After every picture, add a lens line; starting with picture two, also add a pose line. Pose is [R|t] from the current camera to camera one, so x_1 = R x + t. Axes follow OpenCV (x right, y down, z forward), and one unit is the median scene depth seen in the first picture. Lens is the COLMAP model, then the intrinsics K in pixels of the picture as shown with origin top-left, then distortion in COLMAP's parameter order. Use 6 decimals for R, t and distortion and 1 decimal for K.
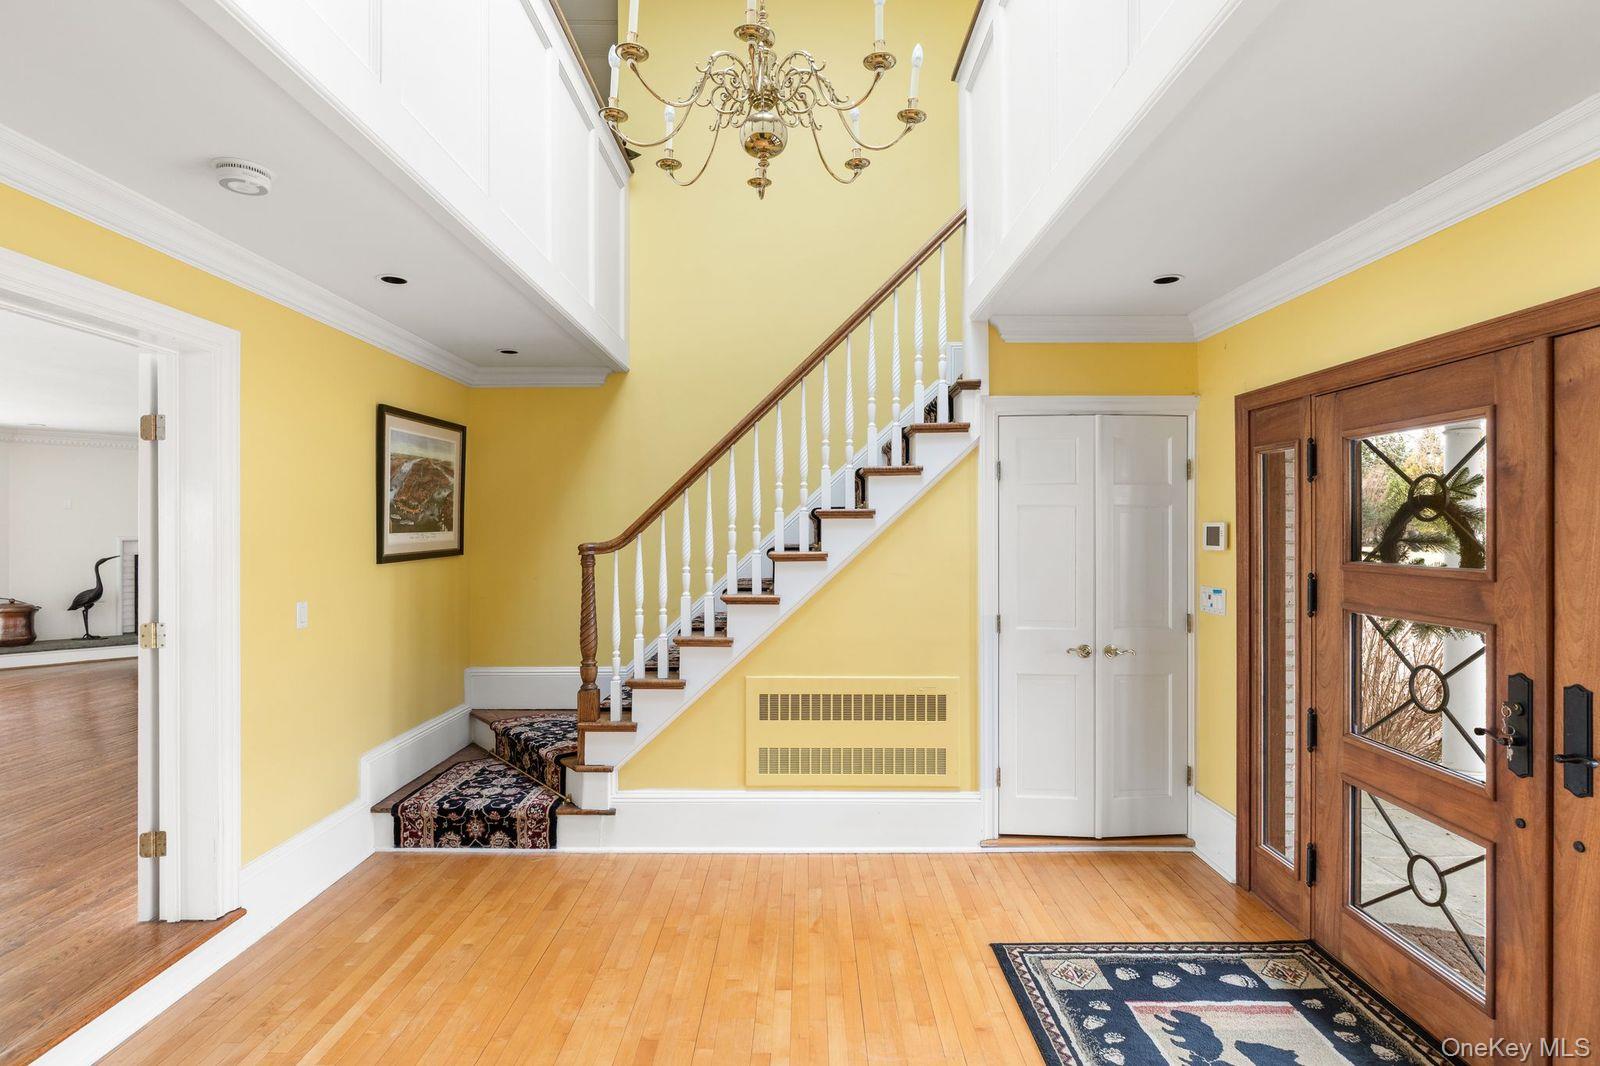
lens RADIAL K [[774.2, 0, 800.0], [0, 774.2, 533.0], [0, 0, 1]] dist [-0.001432, -0.000086]
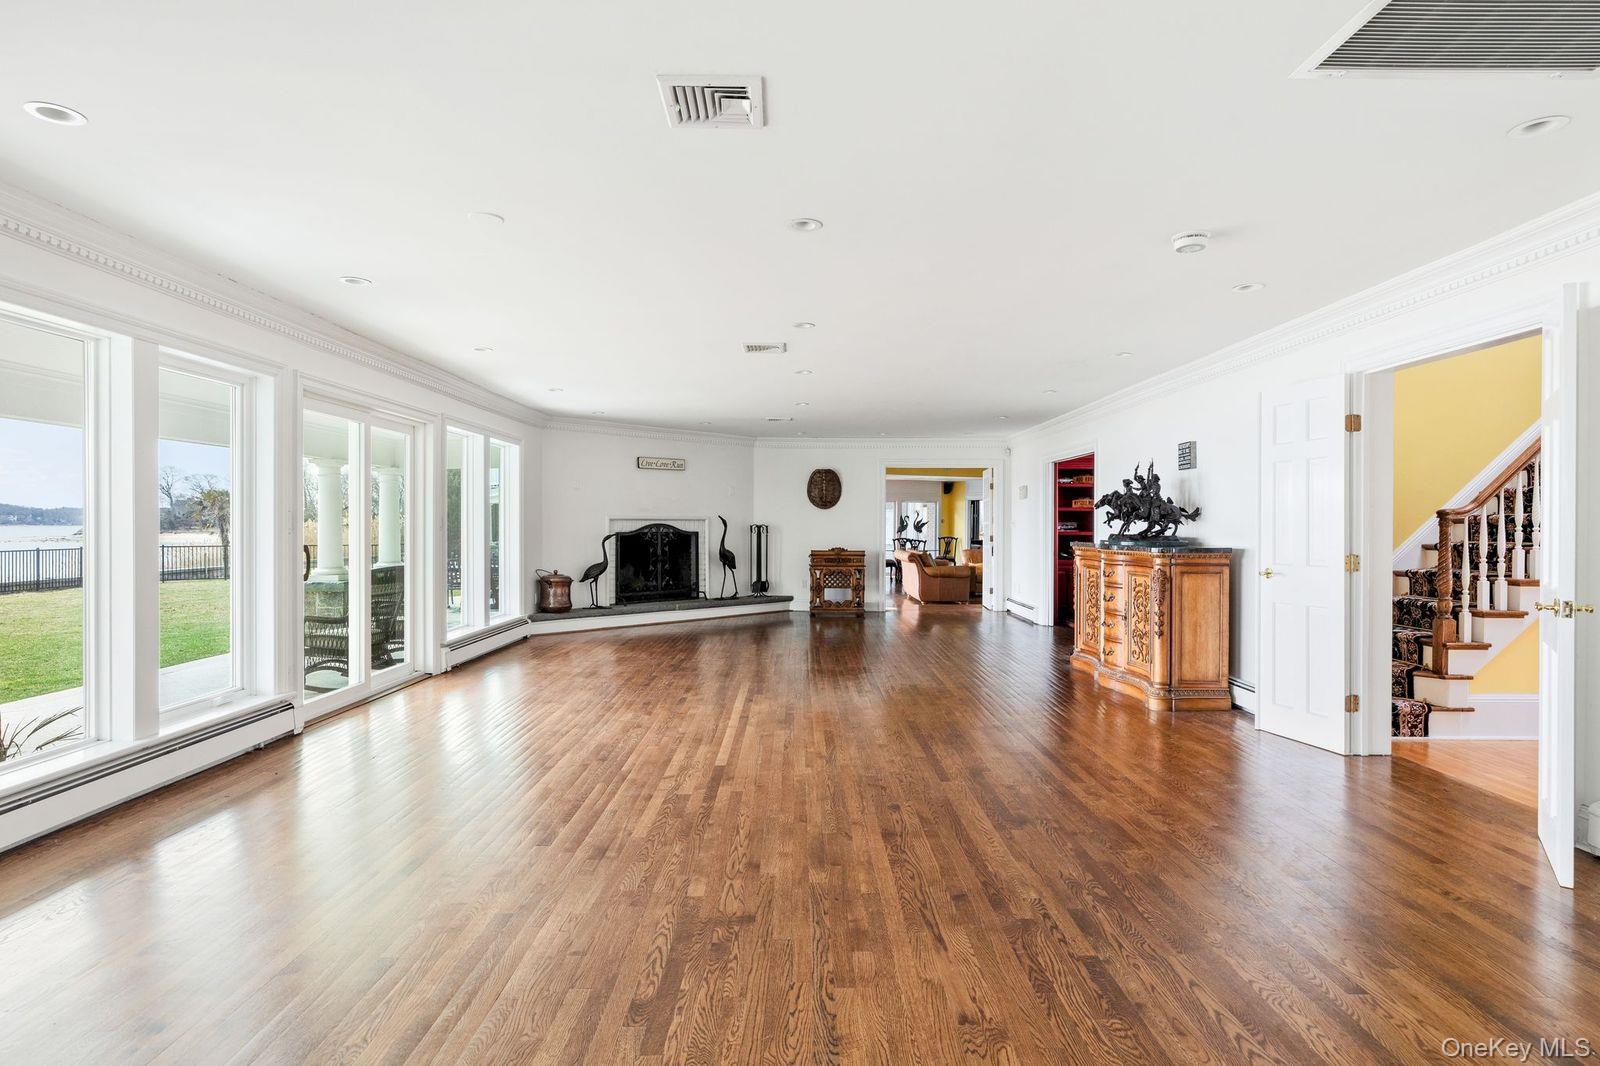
lens RADIAL K [[774.2, 0, 800.0], [0, 774.2, 533.0], [0, 0, 1]] dist [-0.001432, -0.000086]
pose [[0.999986, 0.004887, 0.001990, -1.882435], [-0.004890, 0.999987, 0.001359, 0.079546], [-0.001983, -0.001369, 0.999997, -0.445608]]
